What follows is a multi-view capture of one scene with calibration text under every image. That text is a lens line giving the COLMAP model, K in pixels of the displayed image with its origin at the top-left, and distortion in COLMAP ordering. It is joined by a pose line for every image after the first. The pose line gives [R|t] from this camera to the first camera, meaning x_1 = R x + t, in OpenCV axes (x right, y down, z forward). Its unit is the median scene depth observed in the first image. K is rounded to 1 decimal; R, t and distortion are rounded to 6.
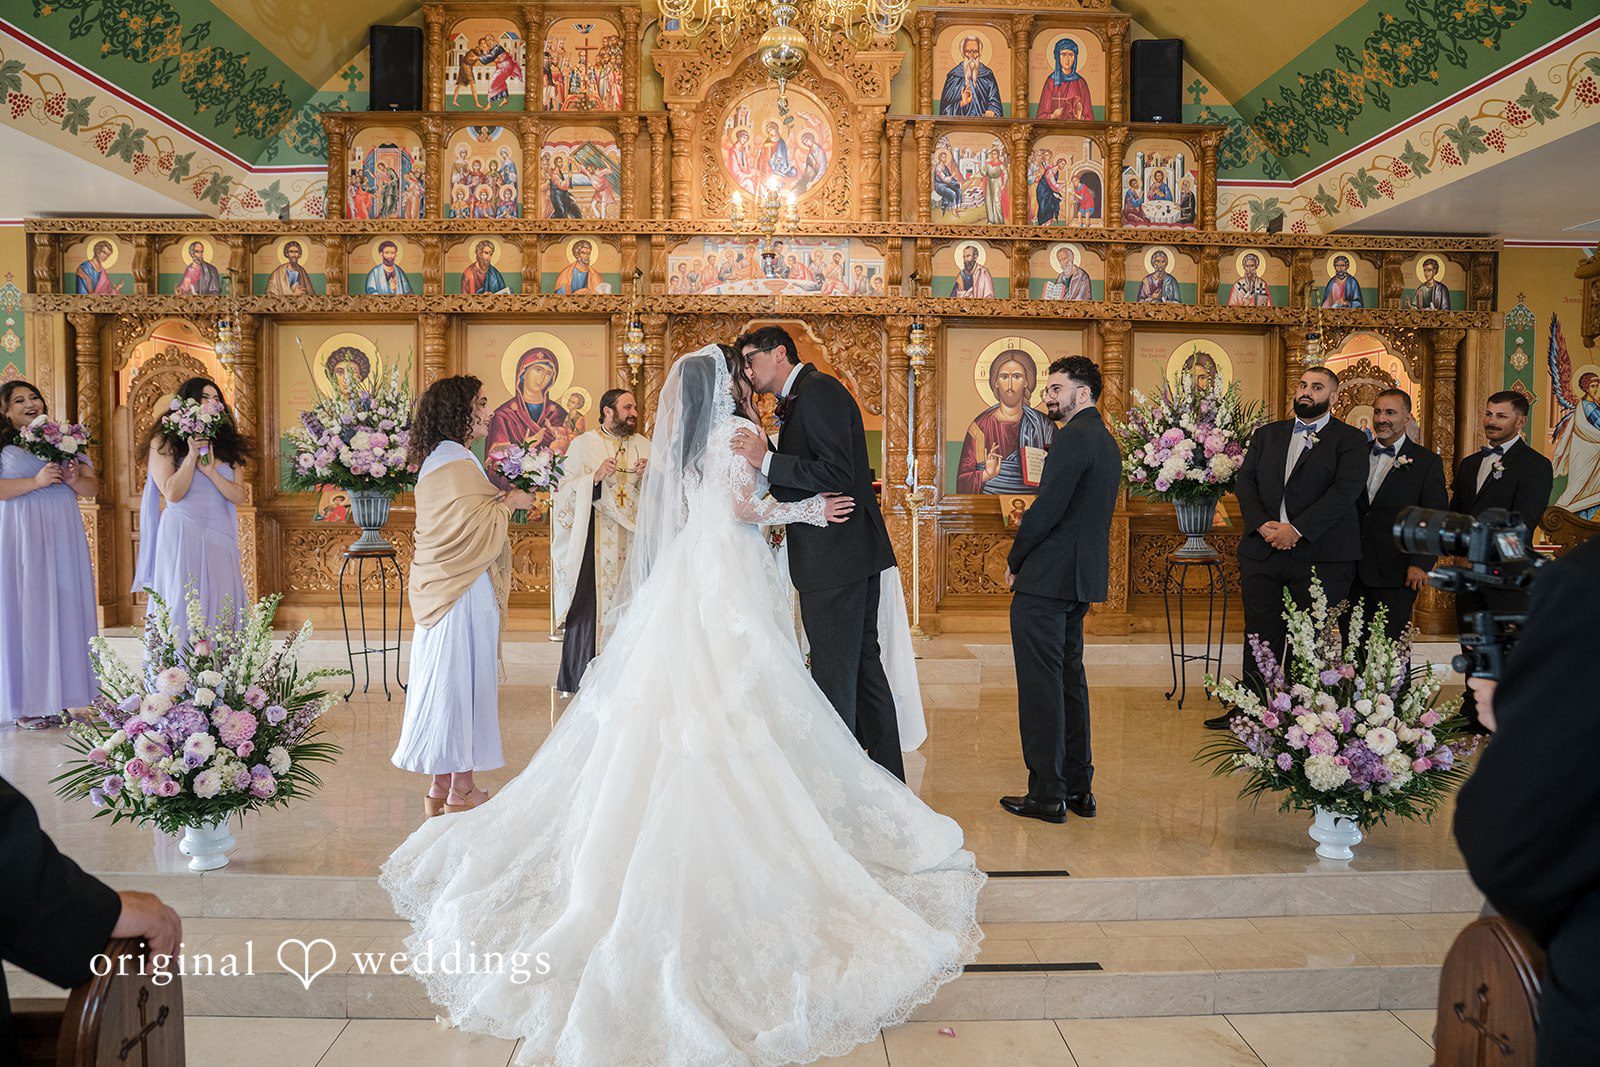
lens RADIAL K [[1108.7, 0, 797.1], [0, 1108.7, 536.2], [0, 0, 1]] dist [-0.130052, 0.102118]
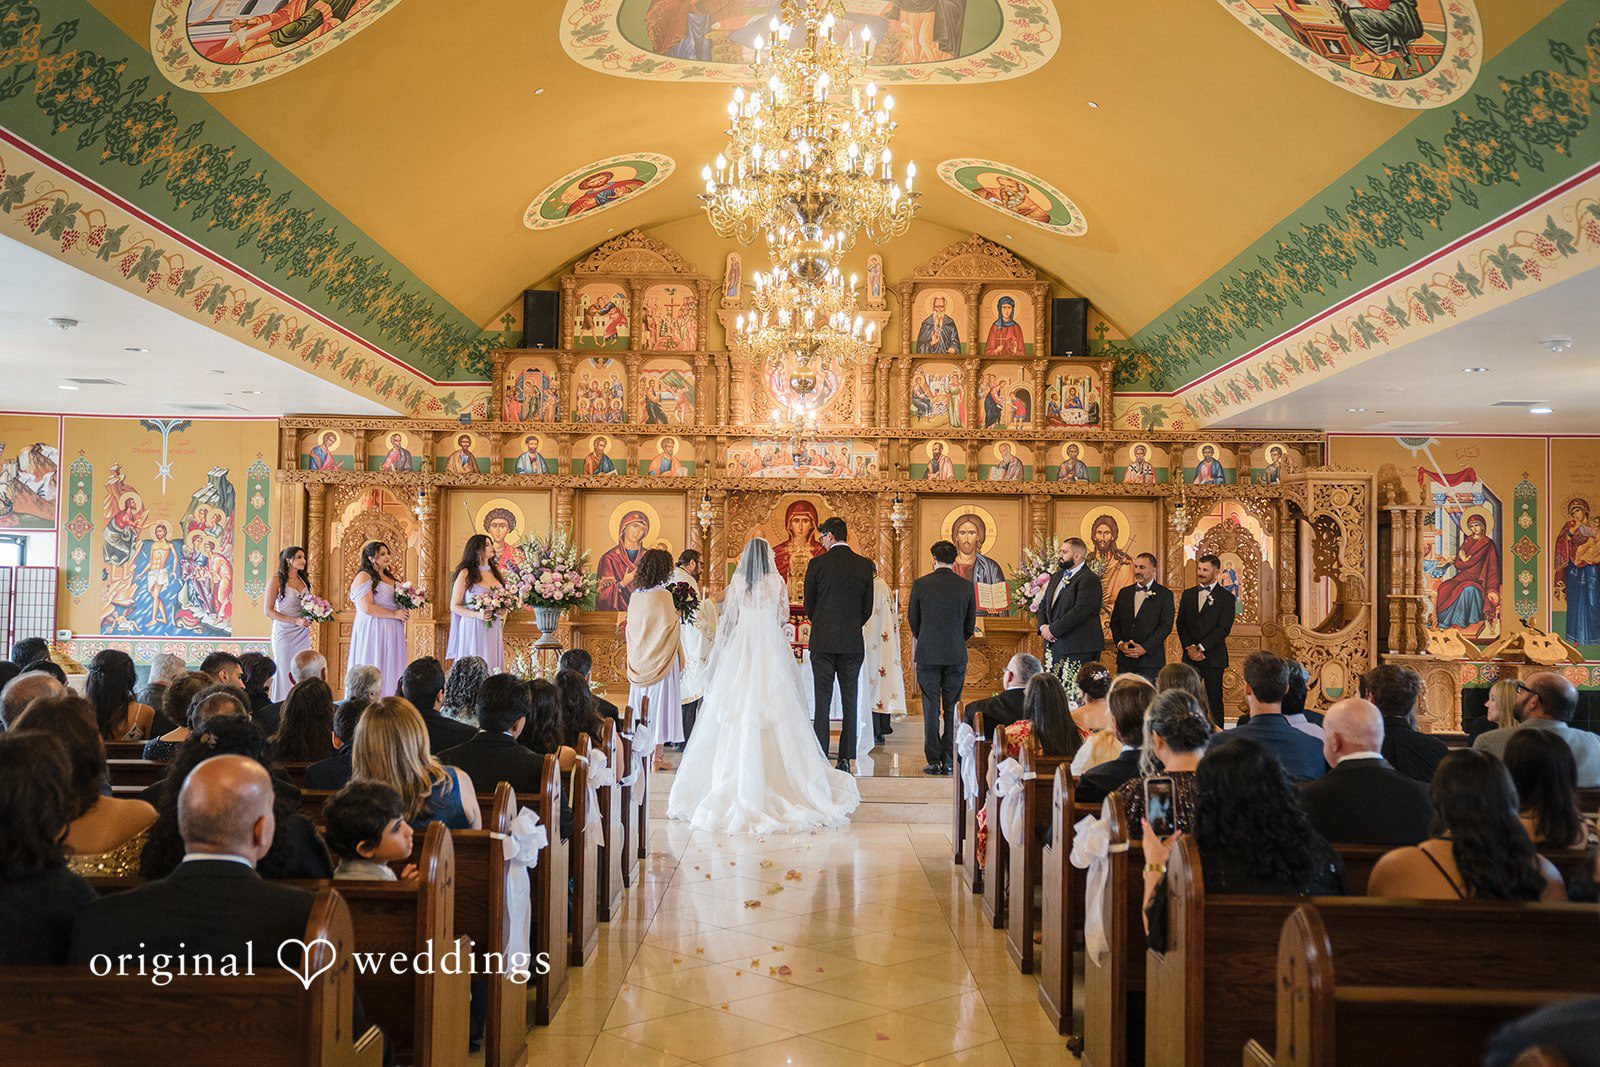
lens RADIAL K [[1556.8, 0, 800.0], [0, 1556.8, 533.5], [0, 0, 1]] dist [-0.001909, -0.001997]
pose [[0.999610, 0.006155, -0.027224, 0.034922], [-0.008873, 0.994860, -0.100867, 0.061567], [0.026463, 0.101069, 0.994527, -1.031214]]
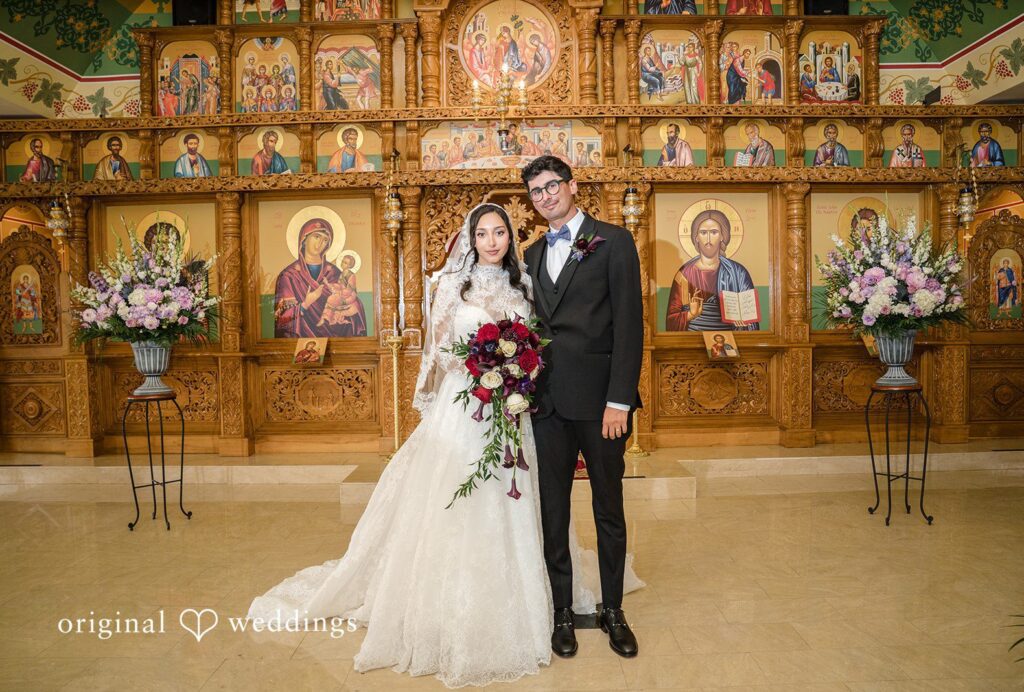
lens RADIAL K [[717.8, 0, 517.4], [0, 717.8, 348.9], [0, 0, 1]] dist [-0.128089, 0.098731]
pose [[0.999344, -0.022305, -0.028524, 0.005175], [0.021906, 0.999659, -0.014221, -0.012071], [0.028831, 0.013587, 0.999492, 0.231150]]
